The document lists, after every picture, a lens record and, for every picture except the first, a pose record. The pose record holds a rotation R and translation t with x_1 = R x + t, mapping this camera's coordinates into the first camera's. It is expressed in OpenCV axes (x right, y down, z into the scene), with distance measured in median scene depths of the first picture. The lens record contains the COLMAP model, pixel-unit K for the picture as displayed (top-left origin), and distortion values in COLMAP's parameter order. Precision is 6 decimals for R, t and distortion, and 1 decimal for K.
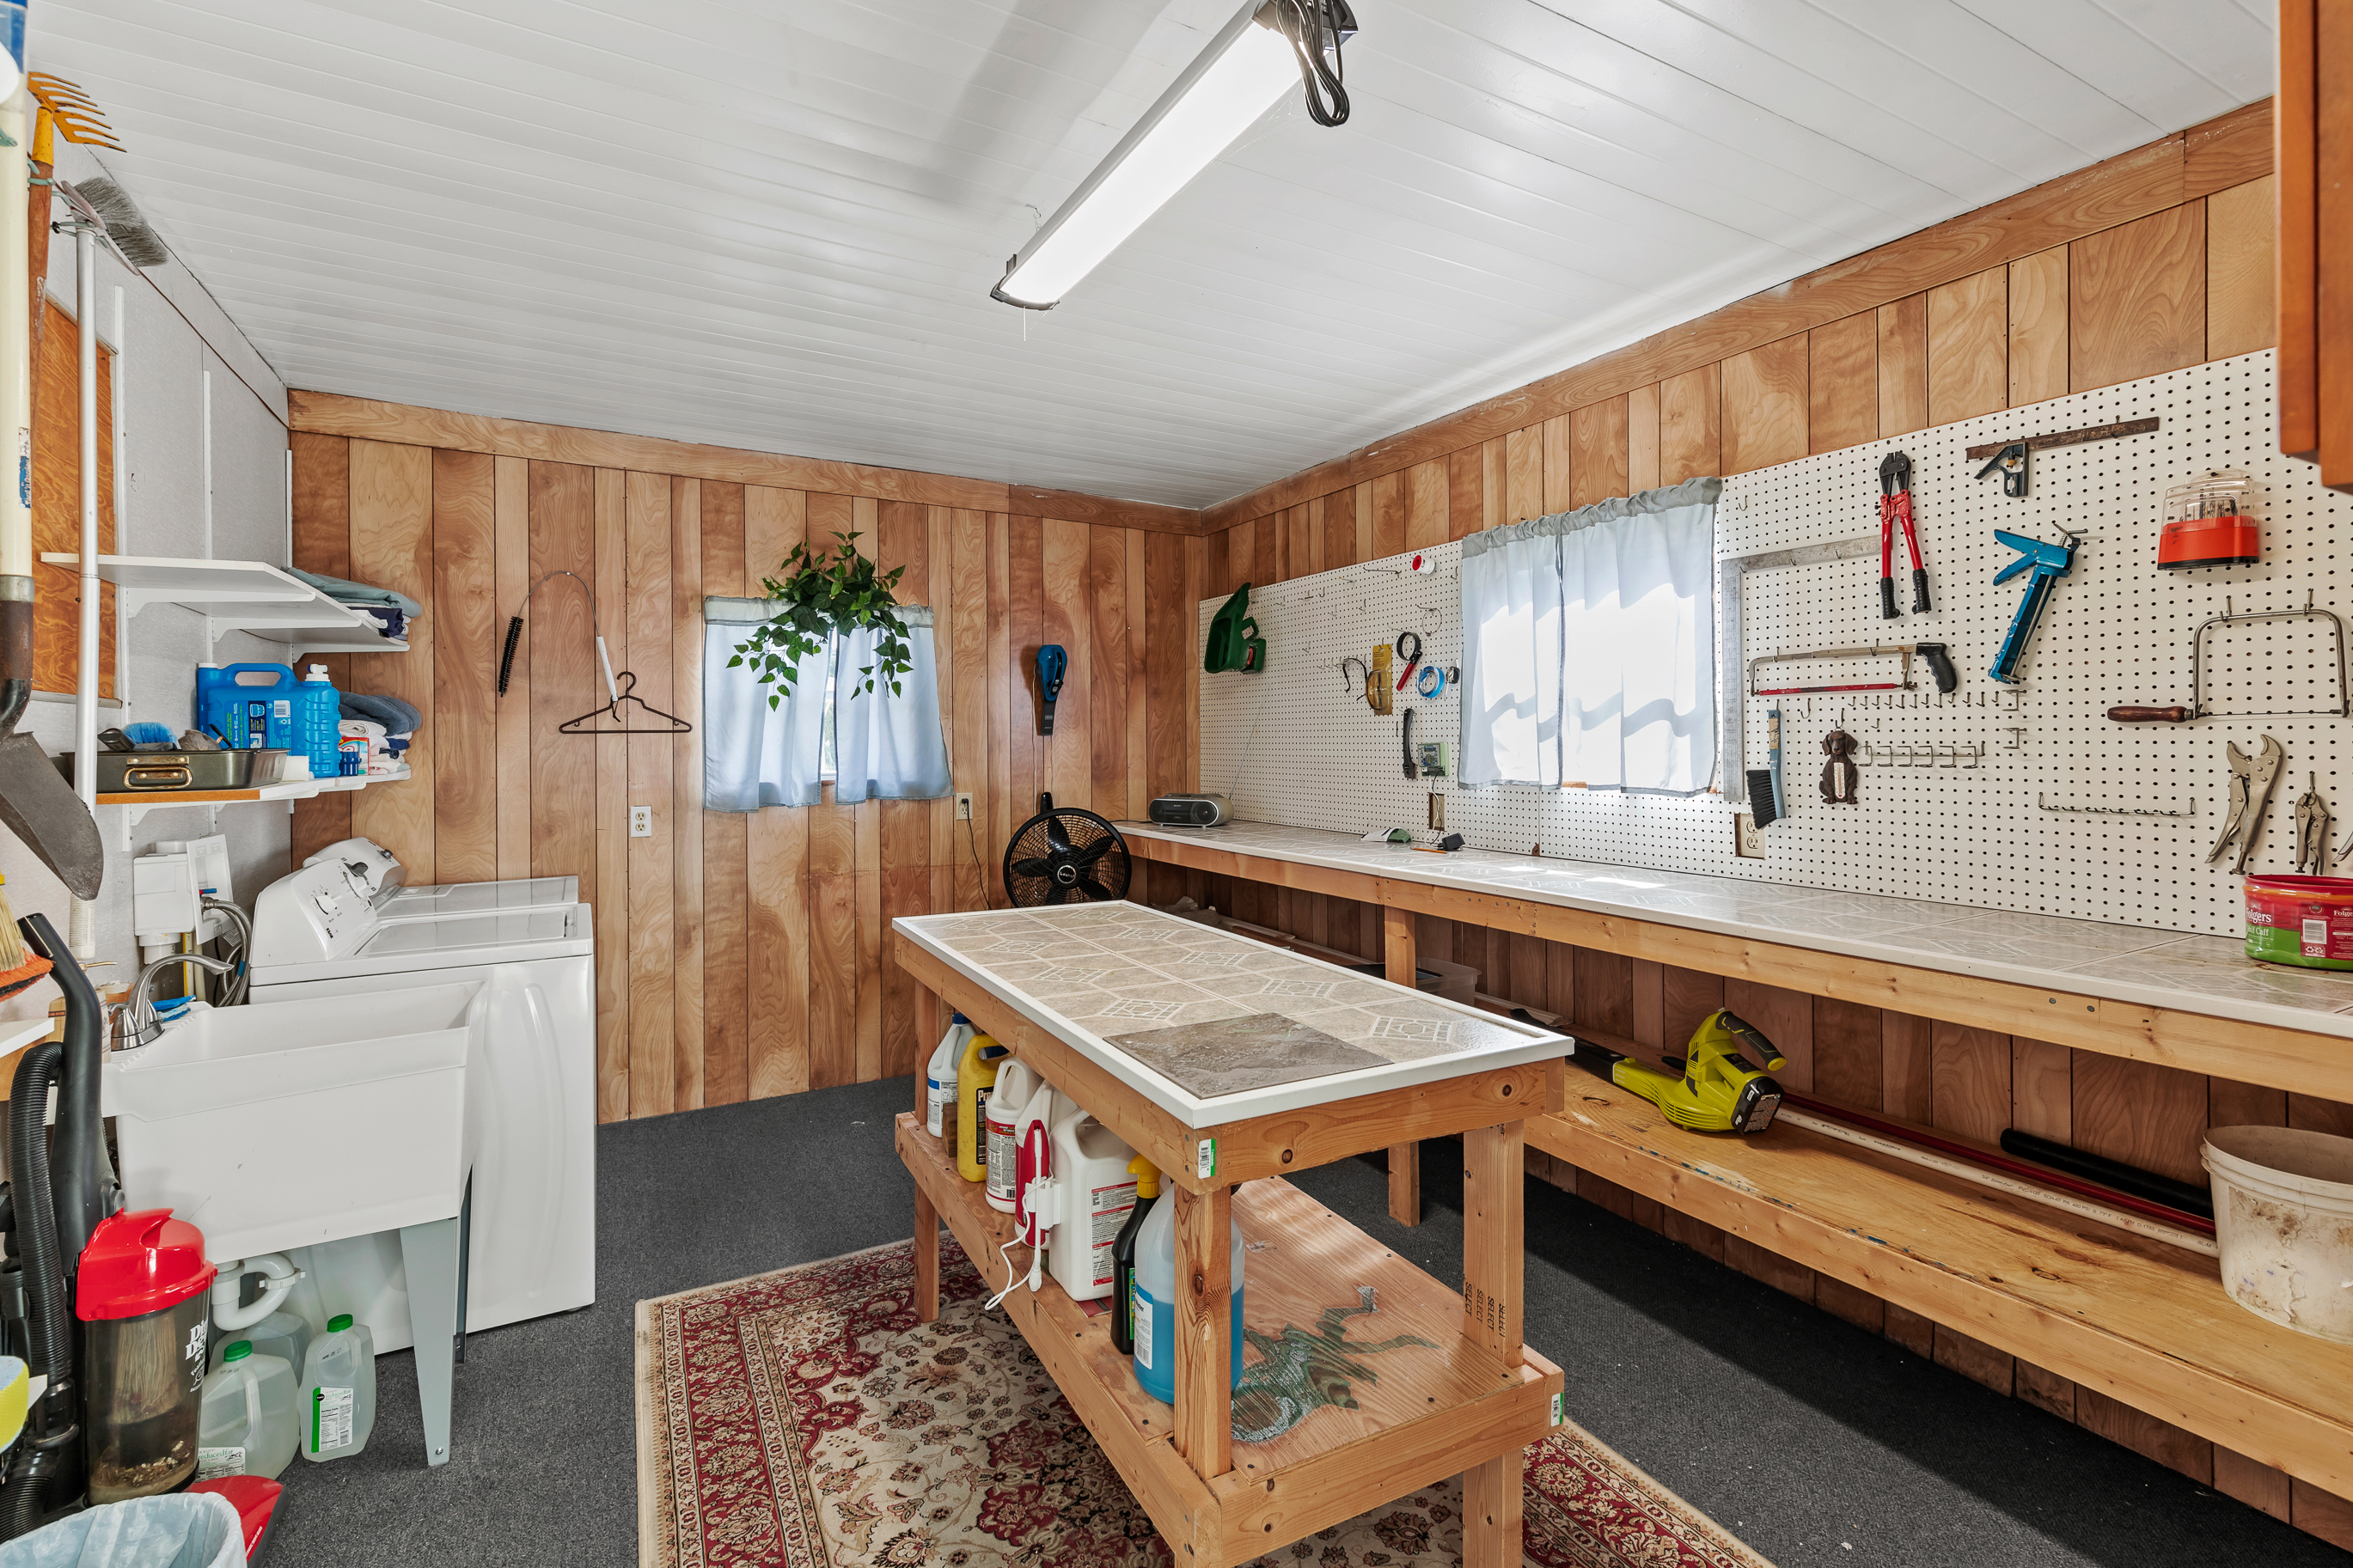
lens RADIAL K [[1090.1, 0, 1249.0], [0, 1090.1, 732.3], [0, 0, 1]] dist [0.001005, -0.000047]
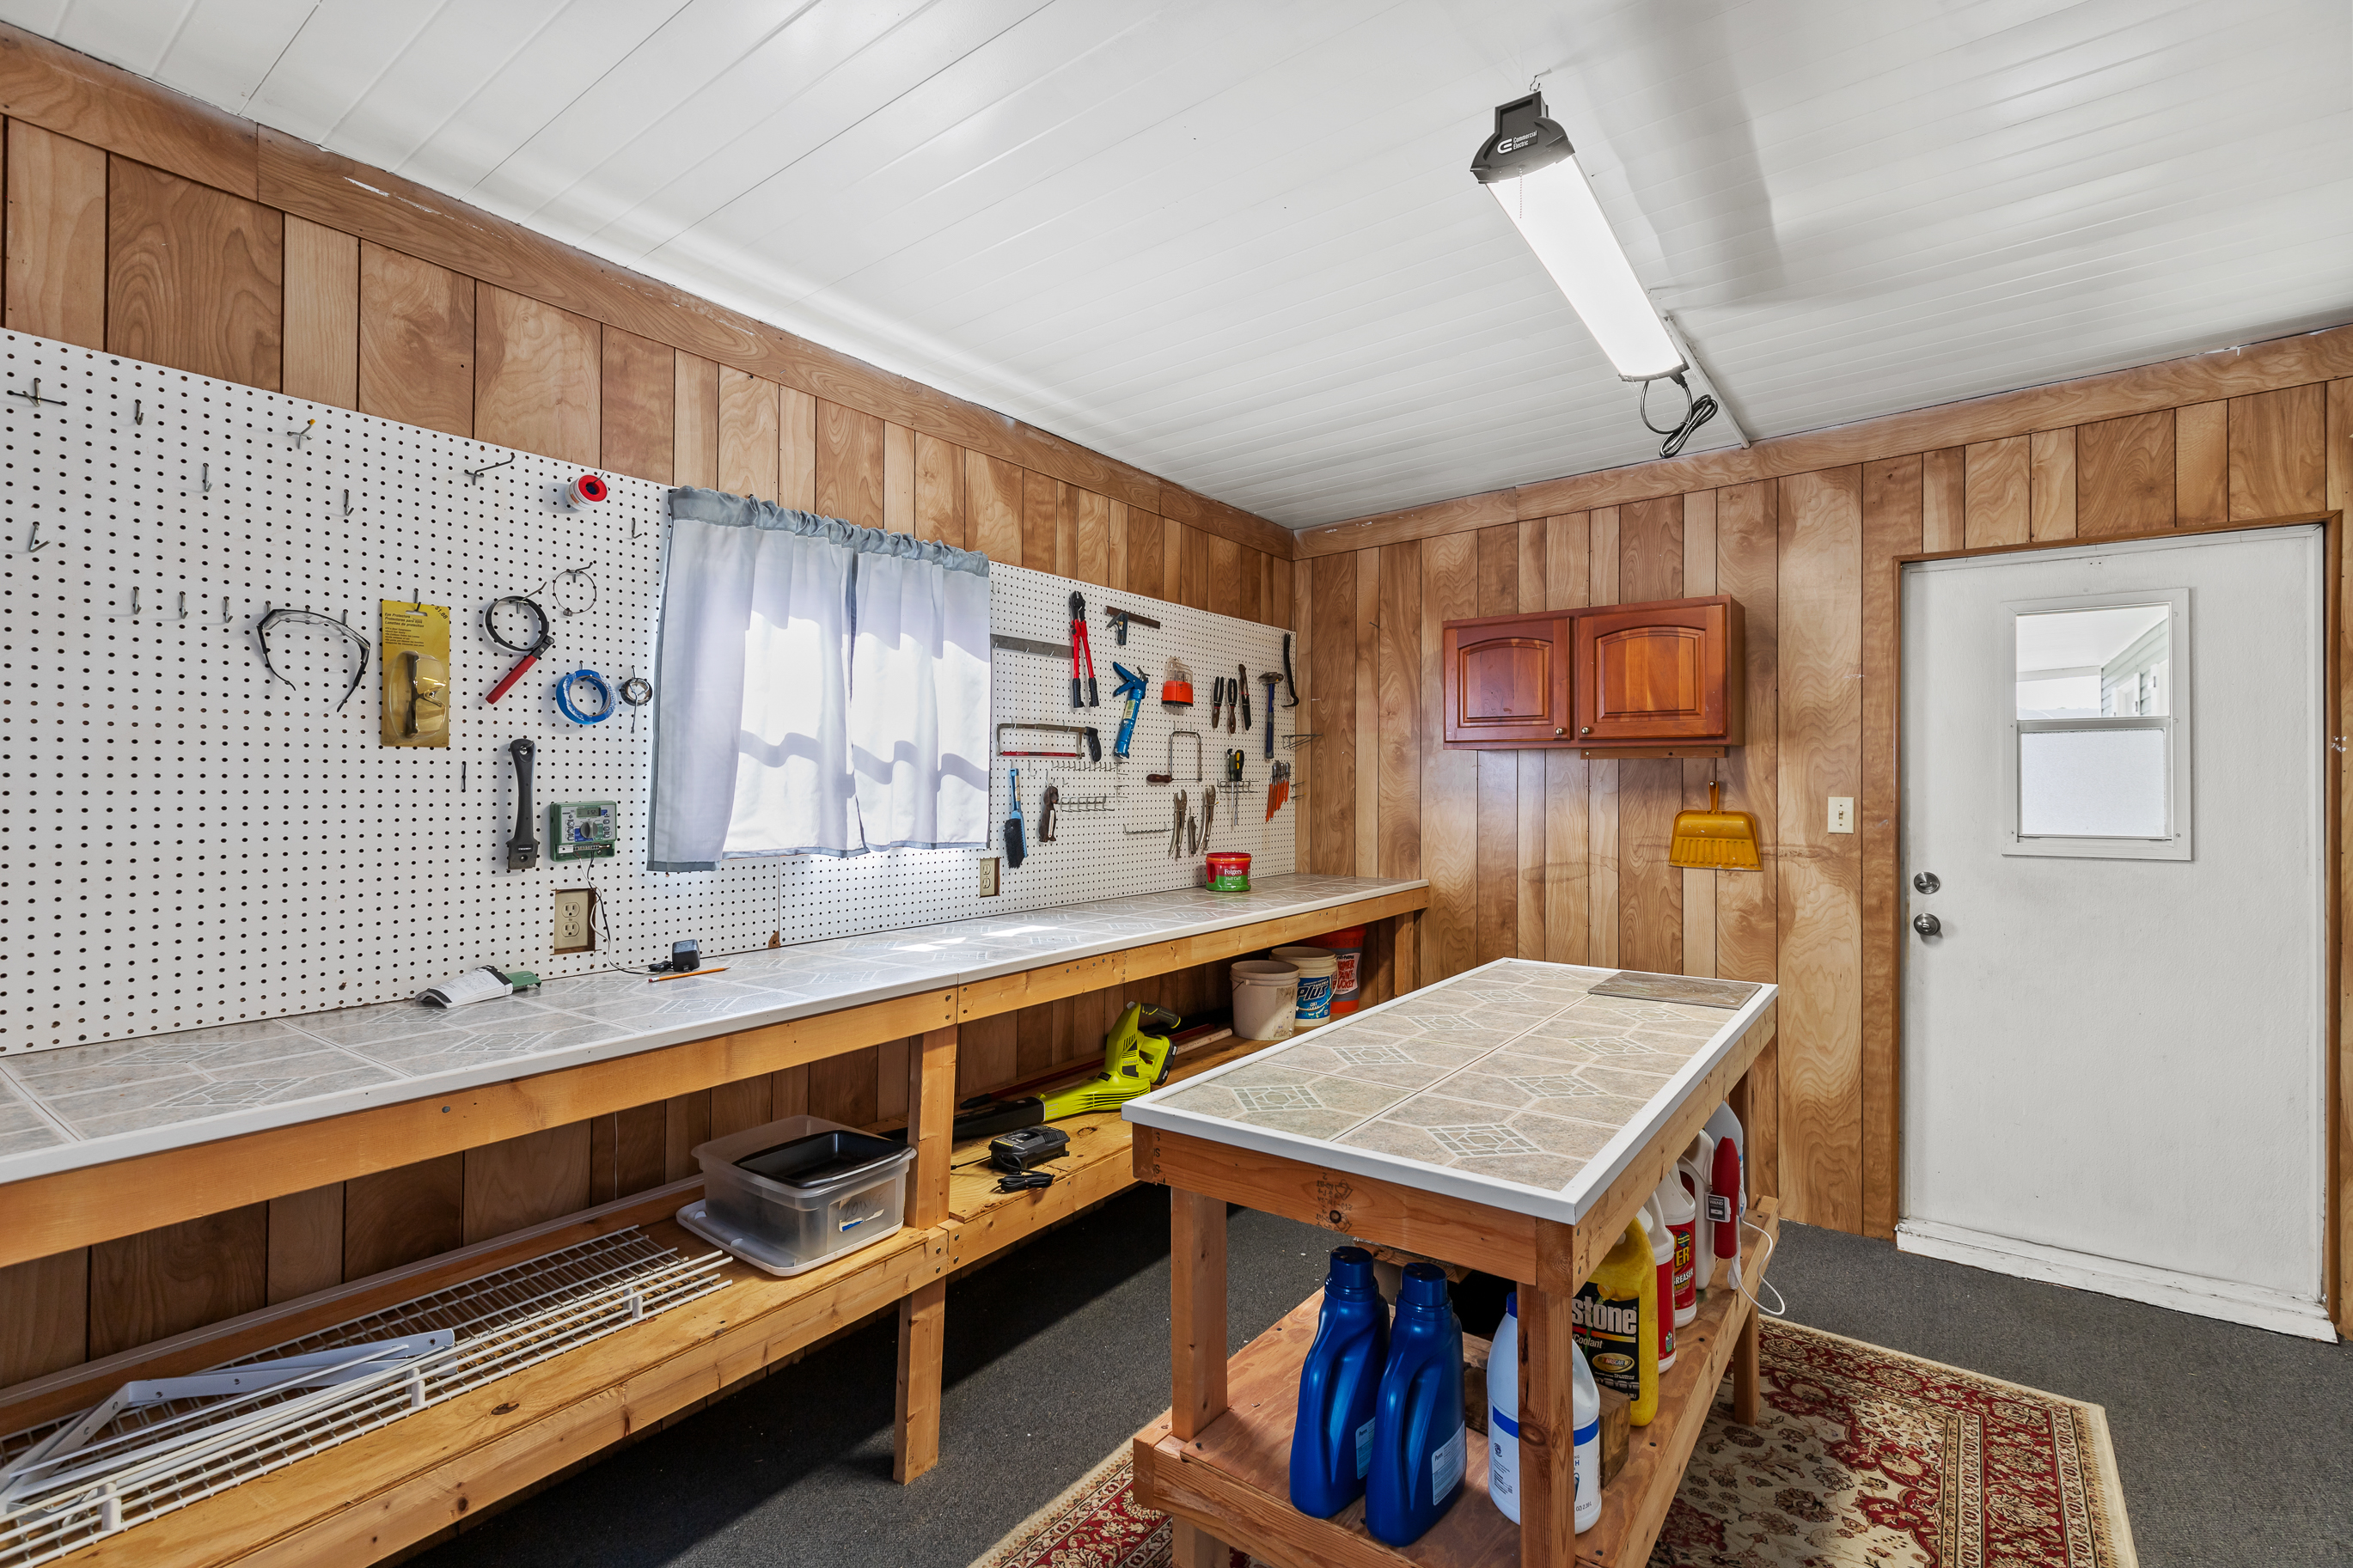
lens RADIAL K [[1056.8, 0, 1190.1], [0, 1056.8, 783.6], [0, 0, 1]] dist [0.009581, -0.000192]
pose [[-0.397844, 0.011716, 0.917378, -0.631571], [0.002455, 0.999928, -0.011705, 0.009569], [-0.917450, -0.002404, -0.397844, 1.220650]]
